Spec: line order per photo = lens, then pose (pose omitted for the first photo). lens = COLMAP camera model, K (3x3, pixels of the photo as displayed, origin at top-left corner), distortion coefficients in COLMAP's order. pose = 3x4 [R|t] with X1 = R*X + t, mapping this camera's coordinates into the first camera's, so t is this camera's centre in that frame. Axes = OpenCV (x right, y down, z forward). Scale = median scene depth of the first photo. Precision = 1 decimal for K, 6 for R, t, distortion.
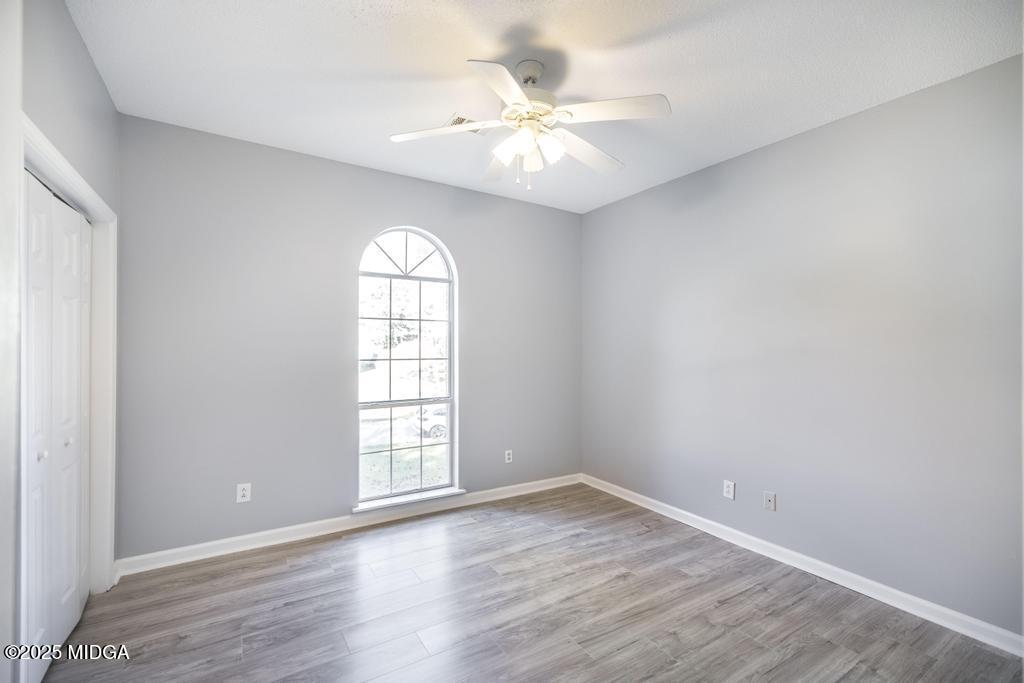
lens RADIAL K [[441.1, 0, 511.1], [0, 441.1, 350.1], [0, 0, 1]] dist [0.002316, -0.000063]
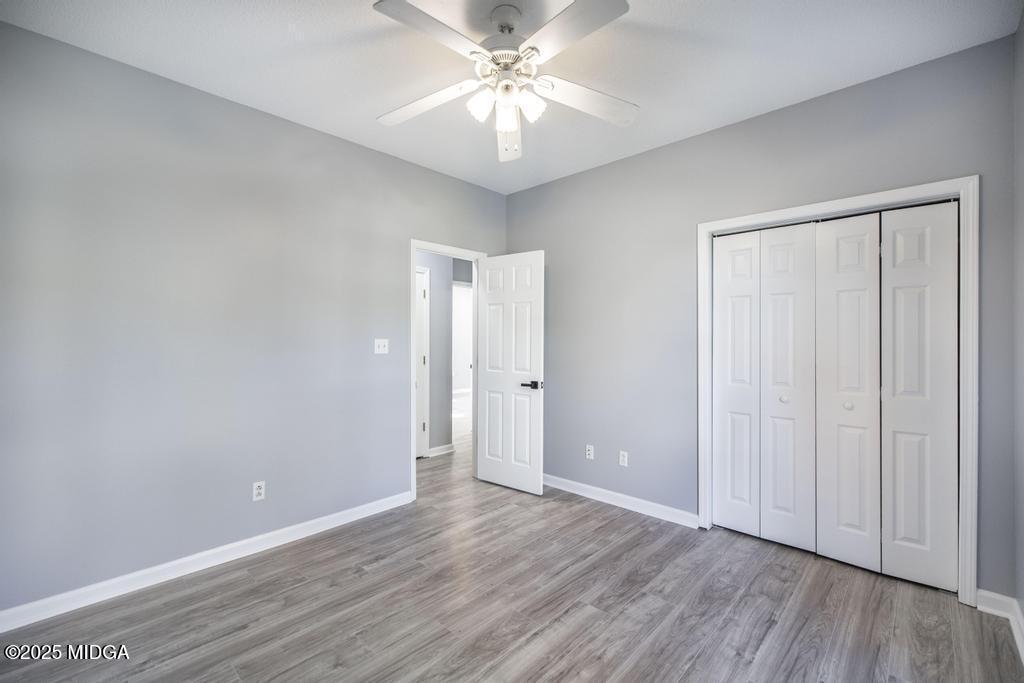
lens RADIAL K [[441.1, 0, 513.9], [0, 441.1, 335.7], [0, 0, 1]] dist [0.002316, -0.000063]
pose [[-0.966285, -0.016829, -0.256924, 0.263478], [-0.016962, 0.999855, -0.001702, 0.004154], [0.256916, 0.002713, -0.966430, 1.877859]]
